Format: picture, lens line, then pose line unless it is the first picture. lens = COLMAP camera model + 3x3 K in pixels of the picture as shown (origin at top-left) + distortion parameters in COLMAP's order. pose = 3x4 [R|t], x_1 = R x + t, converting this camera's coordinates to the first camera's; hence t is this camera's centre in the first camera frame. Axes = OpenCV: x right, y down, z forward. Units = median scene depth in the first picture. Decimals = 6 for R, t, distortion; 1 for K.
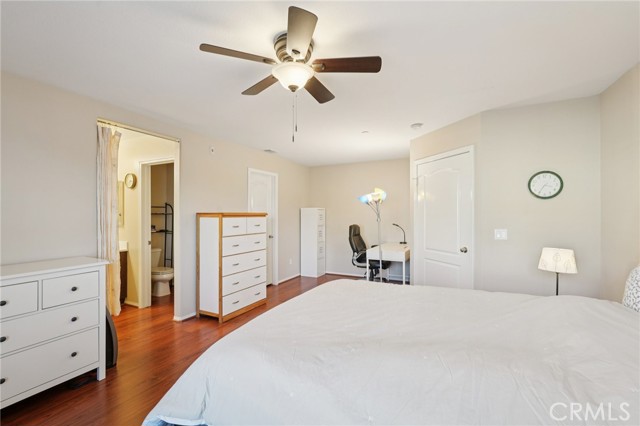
lens RADIAL K [[282.6, 0, 322.4], [0, 282.6, 214.4], [0, 0, 1]] dist [-0.008598, 0.006756]
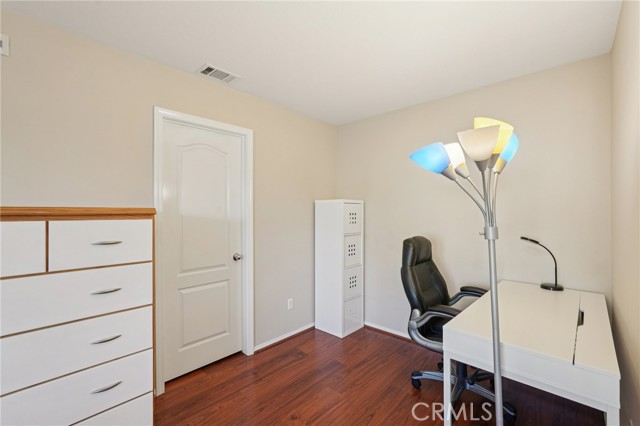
lens RADIAL K [[282.6, 0, 322.4], [0, 282.6, 214.4], [0, 0, 1]] dist [-0.008598, 0.006756]
pose [[0.960402, 0.001119, -0.278615, 0.110651], [0.000455, 0.999984, 0.005586, 0.000227], [0.278617, -0.005492, 0.960387, 0.643918]]
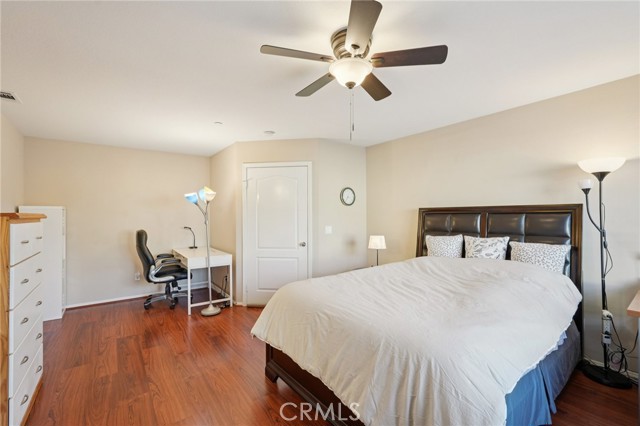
lens RADIAL K [[282.6, 0, 322.4], [0, 282.6, 214.4], [0, 0, 1]] dist [-0.008598, 0.006756]
pose [[0.450641, 0.002174, 0.892703, -0.396896], [0.005596, 0.999971, -0.005261, 0.000739], [-0.892688, 0.007366, 0.450616, 0.256818]]
